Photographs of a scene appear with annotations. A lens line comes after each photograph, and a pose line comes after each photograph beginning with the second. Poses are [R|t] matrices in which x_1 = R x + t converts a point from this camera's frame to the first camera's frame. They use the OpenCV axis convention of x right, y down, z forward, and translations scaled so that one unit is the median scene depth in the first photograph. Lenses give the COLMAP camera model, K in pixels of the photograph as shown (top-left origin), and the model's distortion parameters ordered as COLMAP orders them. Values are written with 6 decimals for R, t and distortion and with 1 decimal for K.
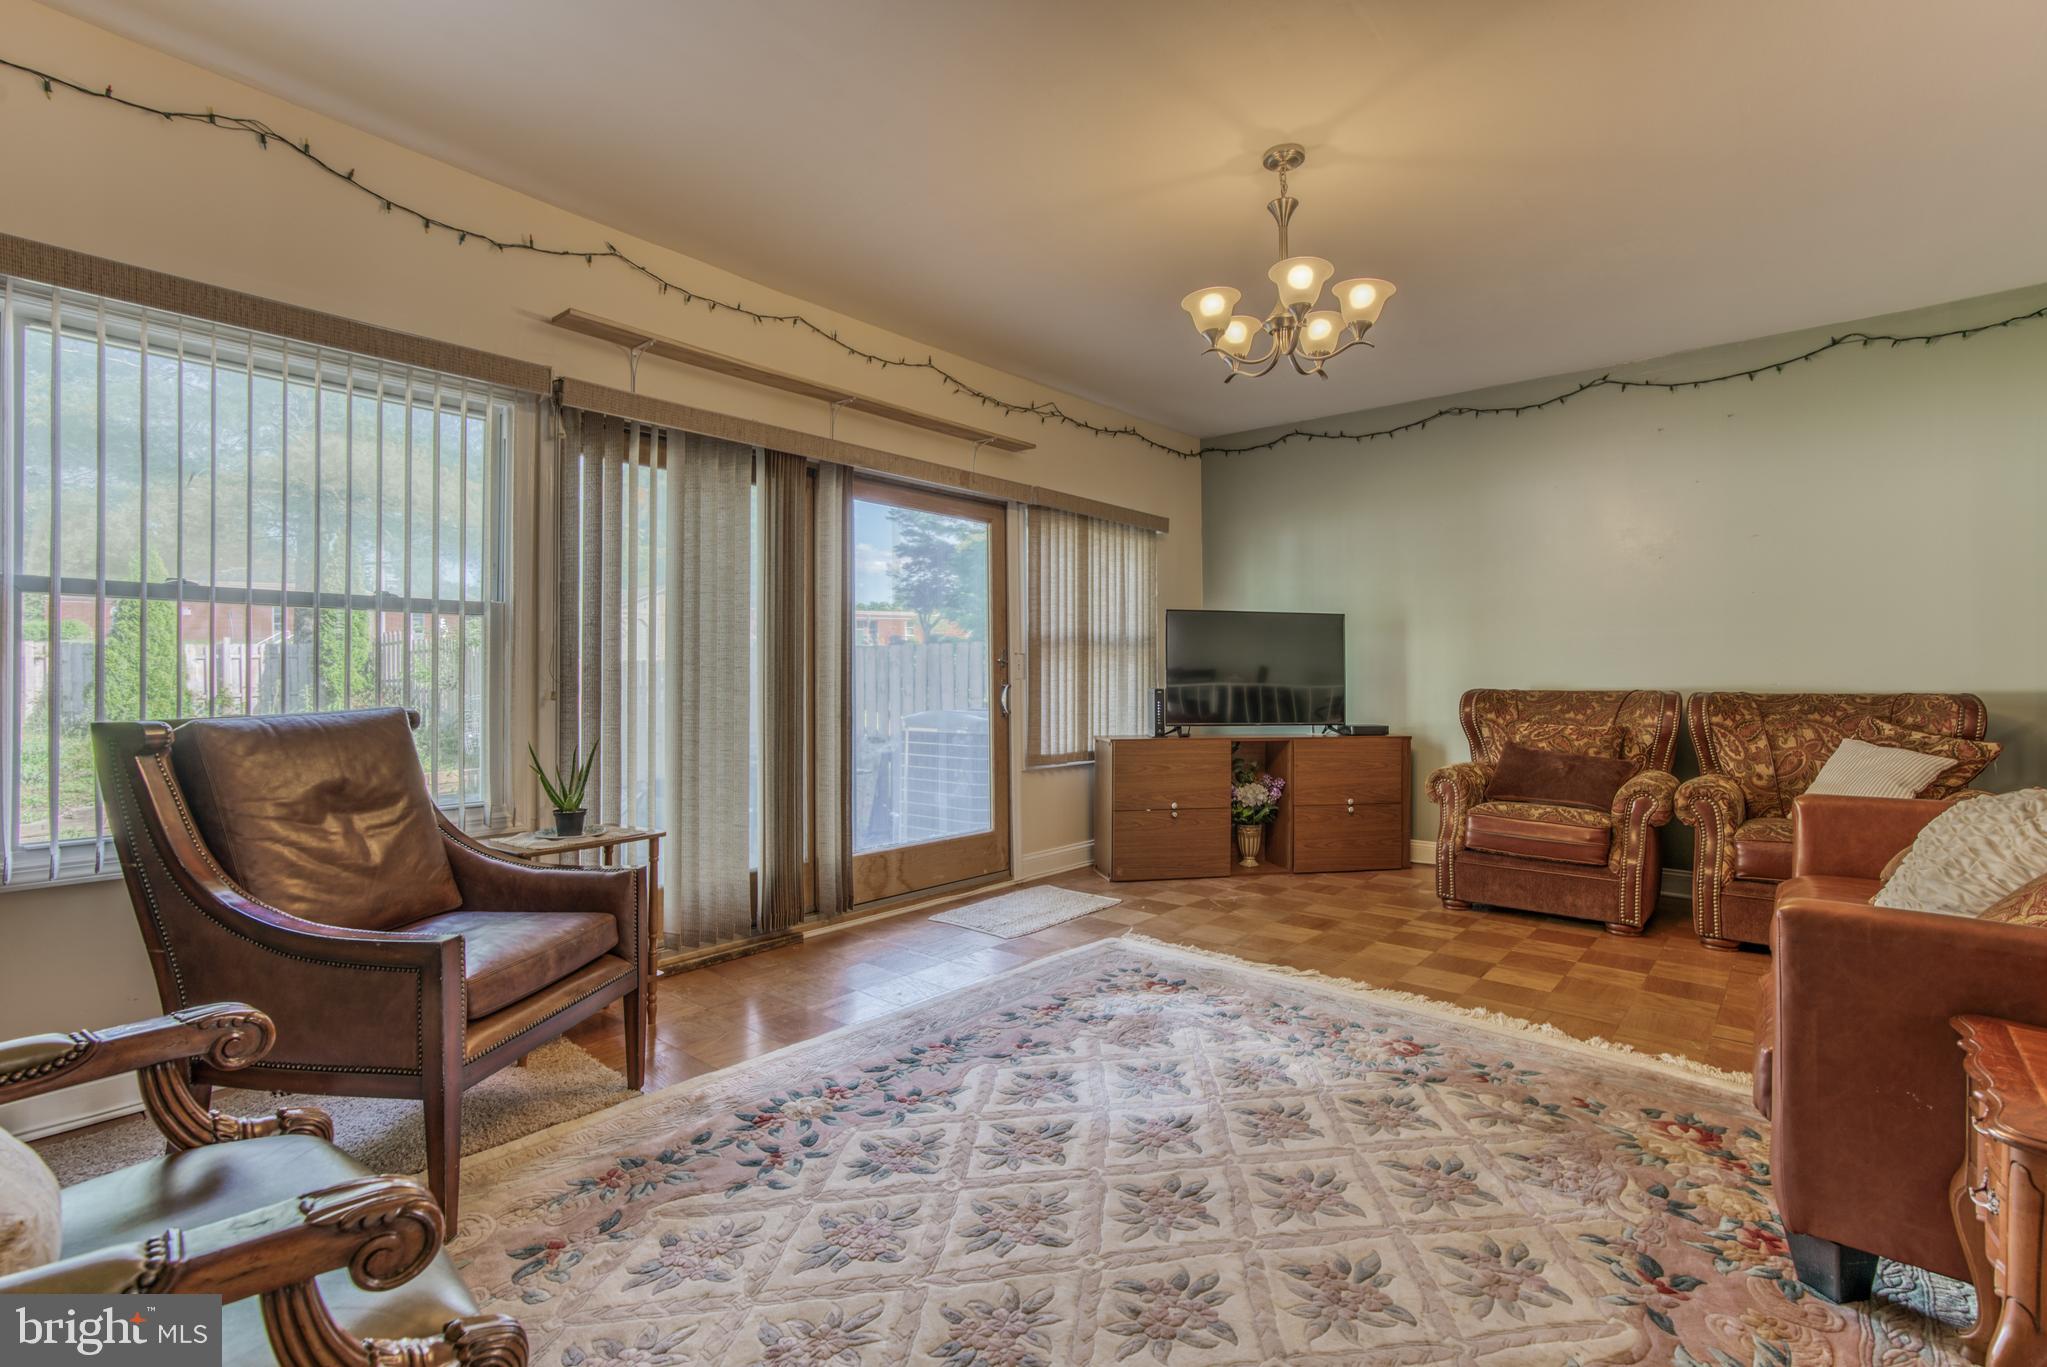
lens RADIAL K [[931.6, 0, 996.8], [0, 931.6, 681.4], [0, 0, 1]] dist [-0.015211, 0.013674]
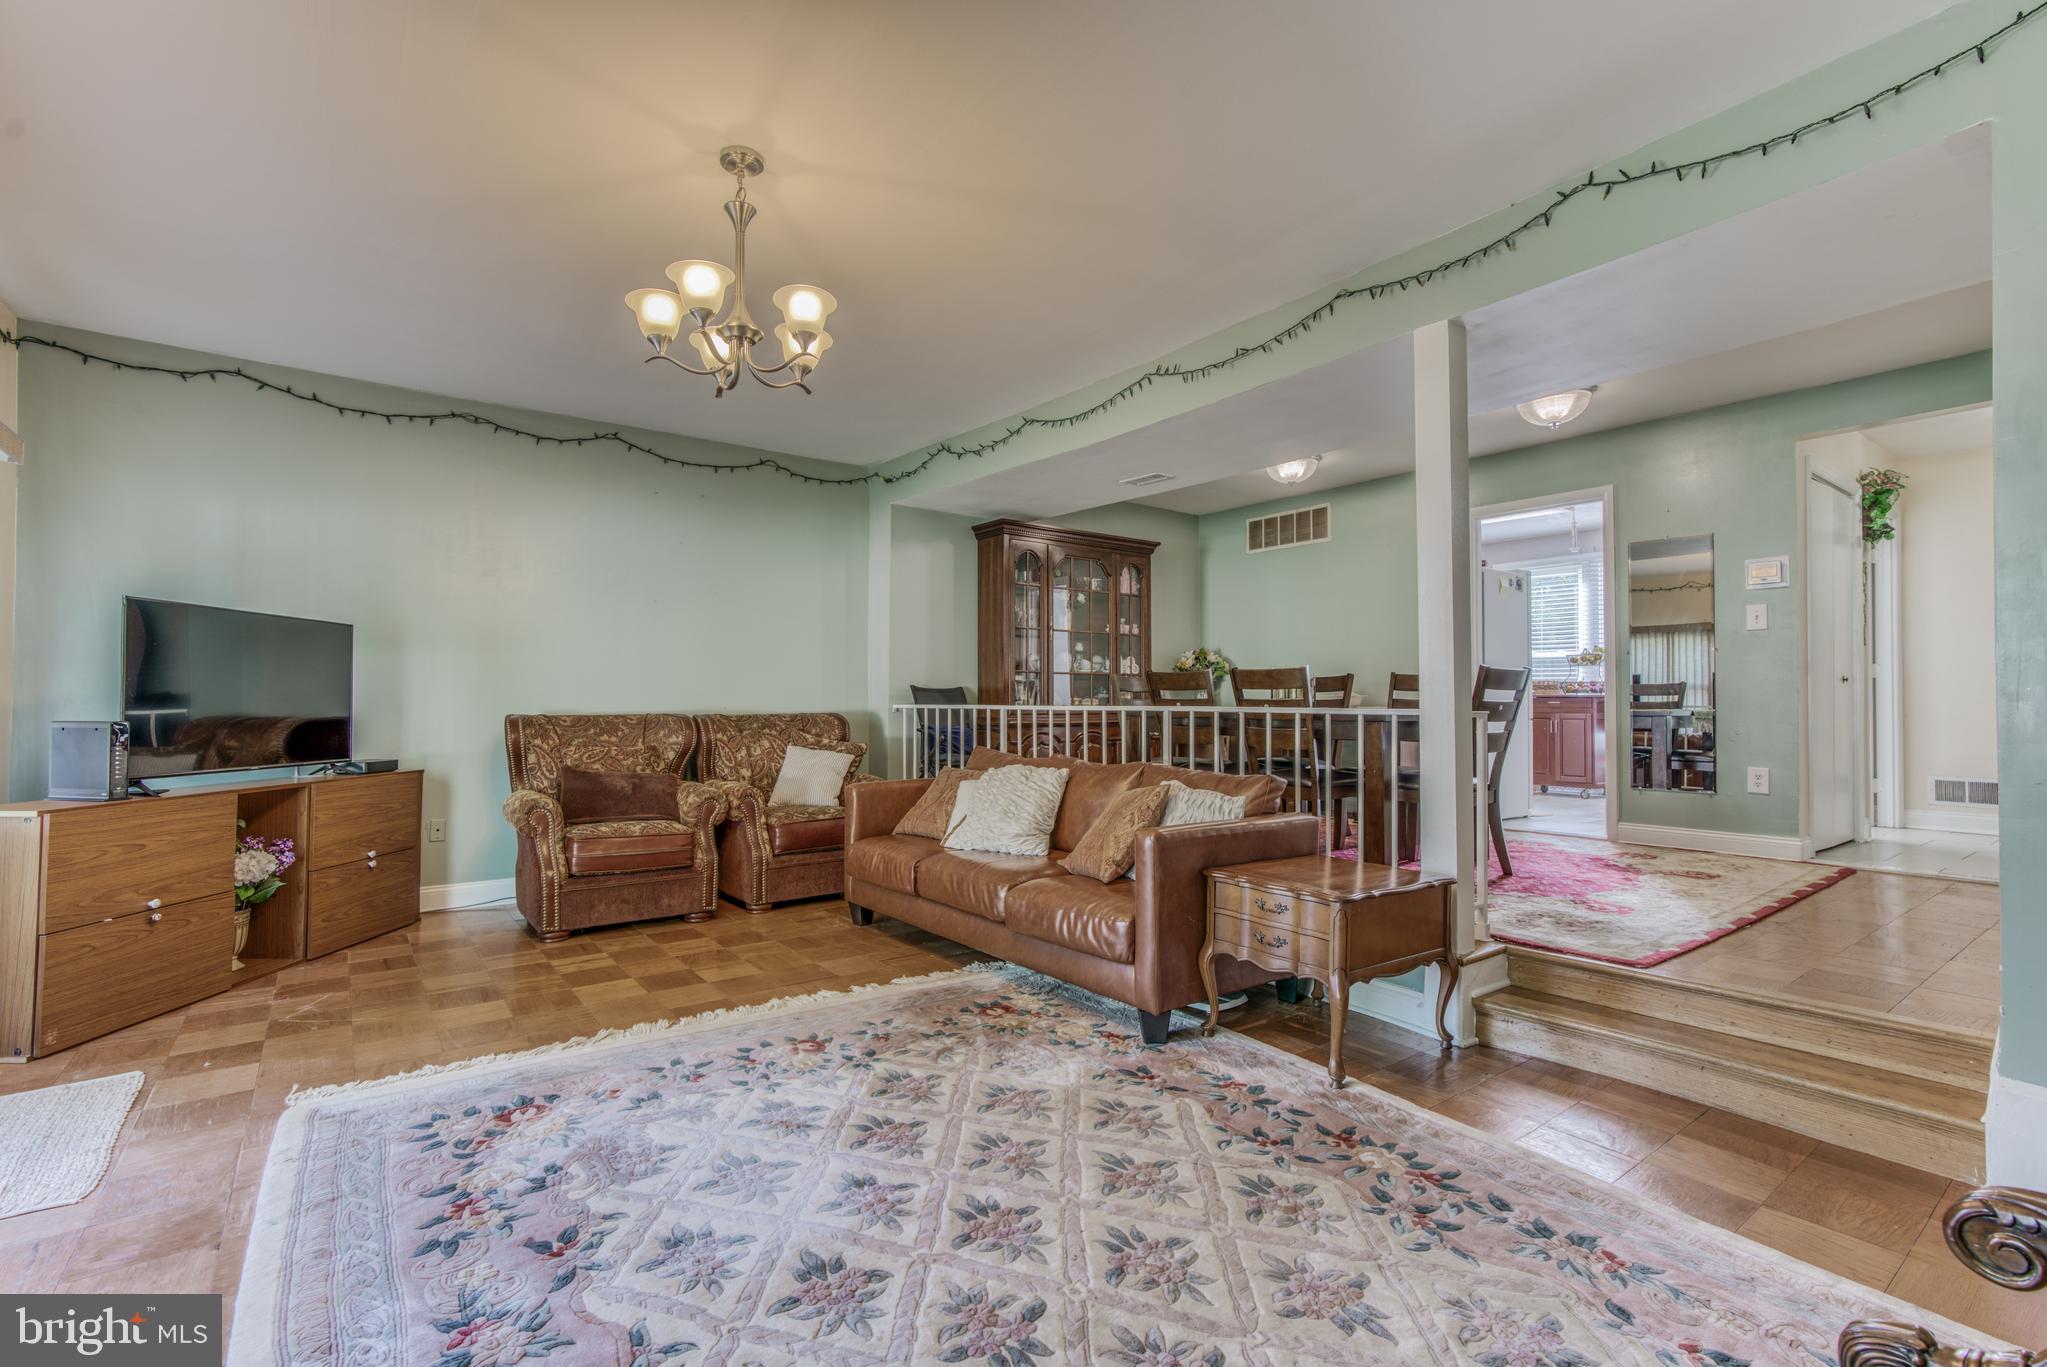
lens RADIAL K [[922.8, 0, 999.0], [0, 922.8, 685.0], [0, 0, 1]] dist [-0.015418, 0.012796]
pose [[0.217319, 0.018845, 0.975919, -0.458343], [0.004701, 0.999782, -0.020352, -0.001041], [-0.976089, 0.009011, 0.217183, 0.445845]]
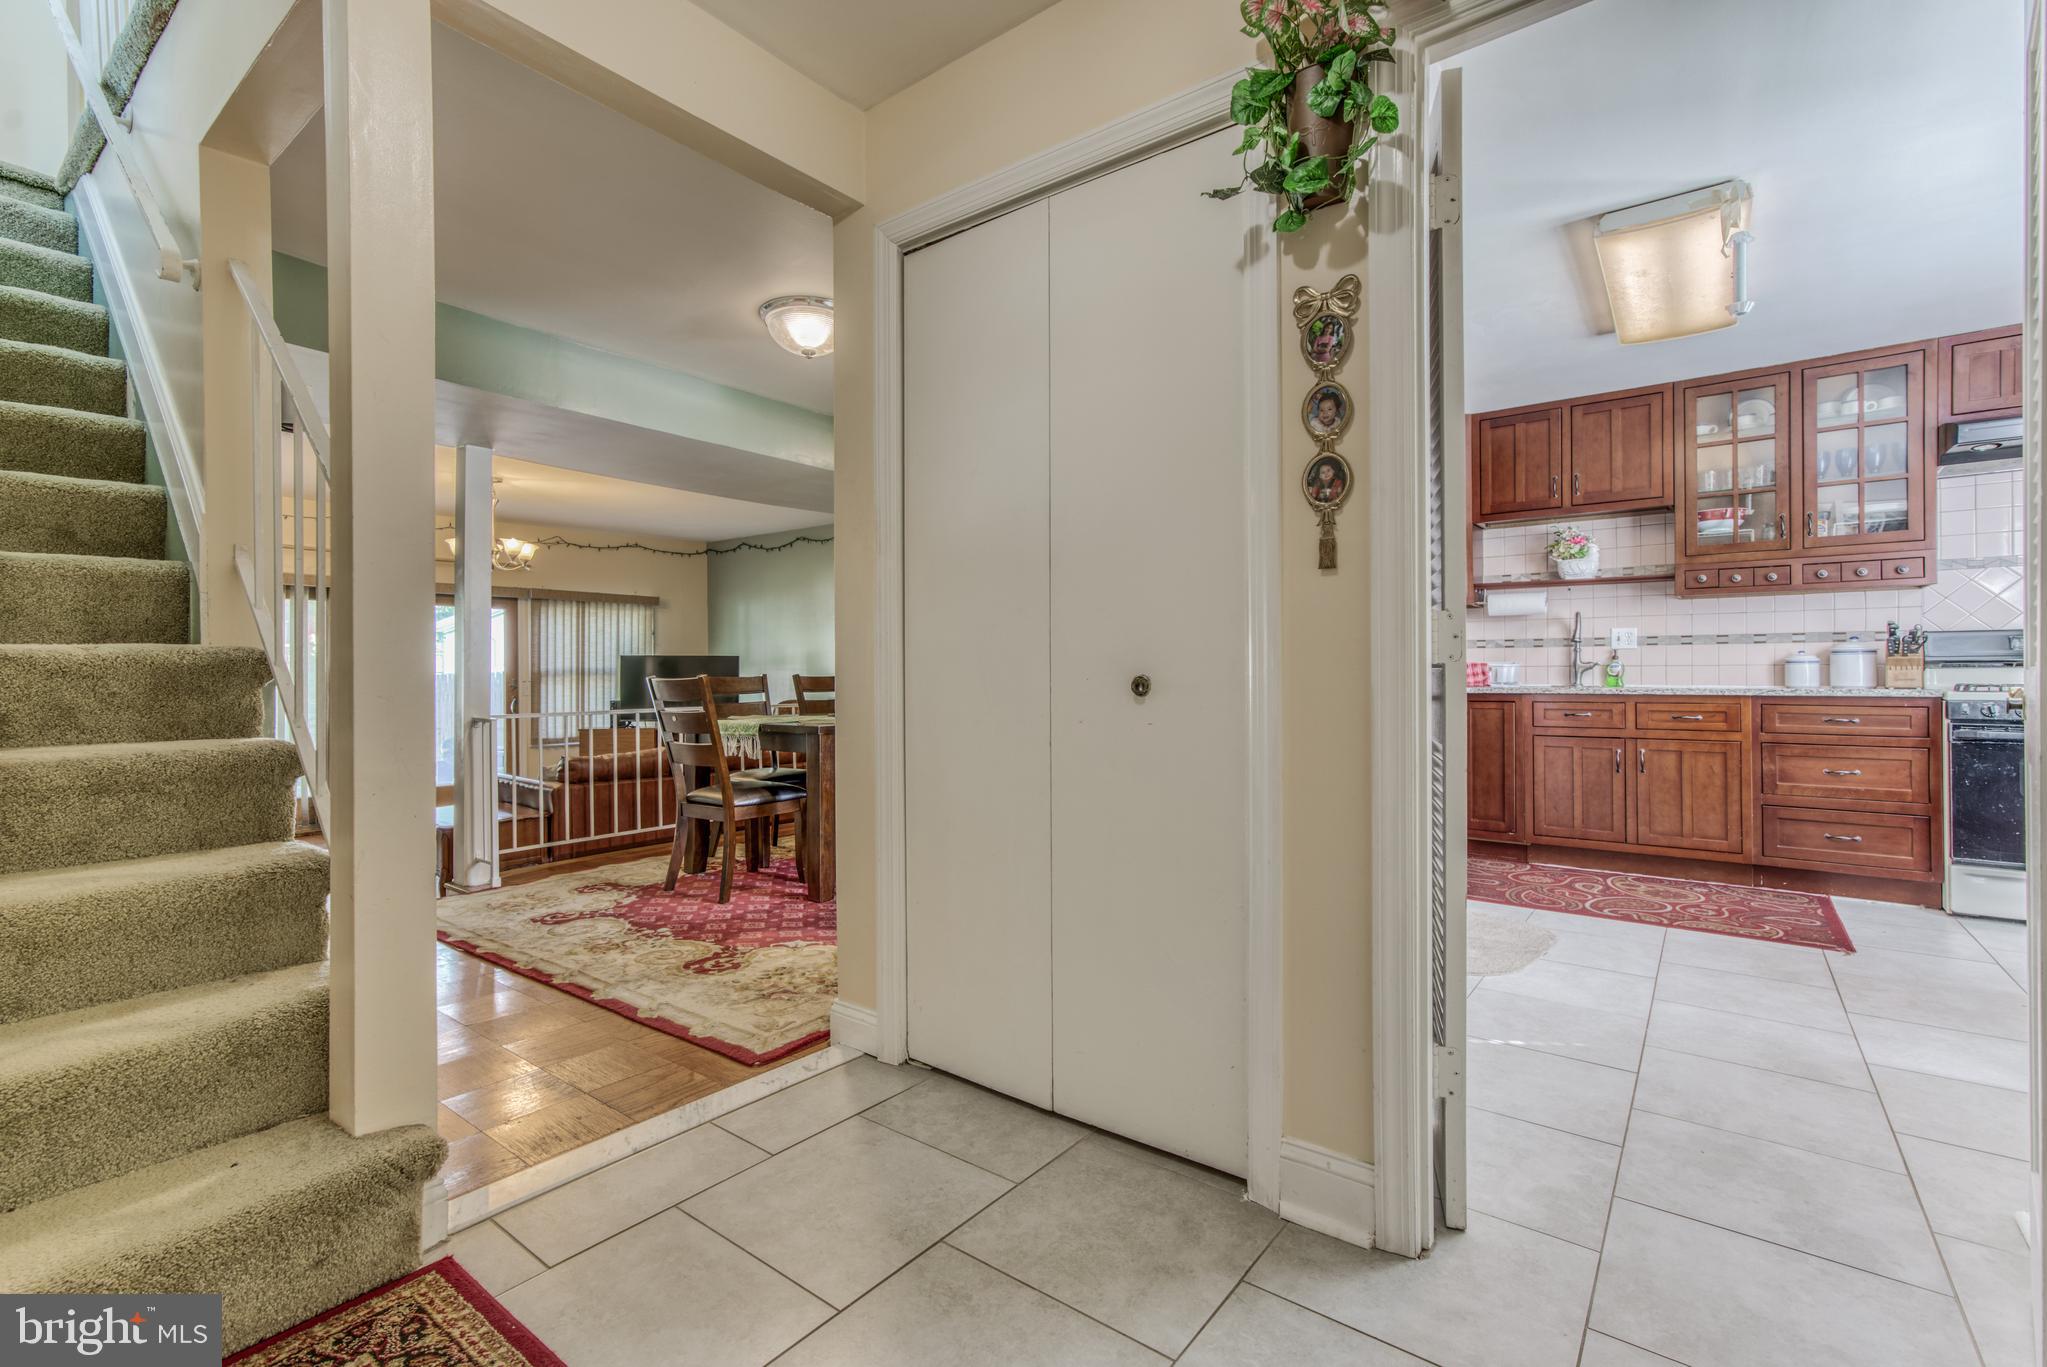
lens RADIAL K [[931.6, 0, 996.8], [0, 931.6, 681.4], [0, 0, 1]] dist [-0.015211, 0.013674]
pose [[0.998965, 0.001309, 0.045459, 1.241710], [-0.000915, 0.999962, -0.008688, -0.020816], [-0.045469, 0.008637, 0.998928, -1.182949]]
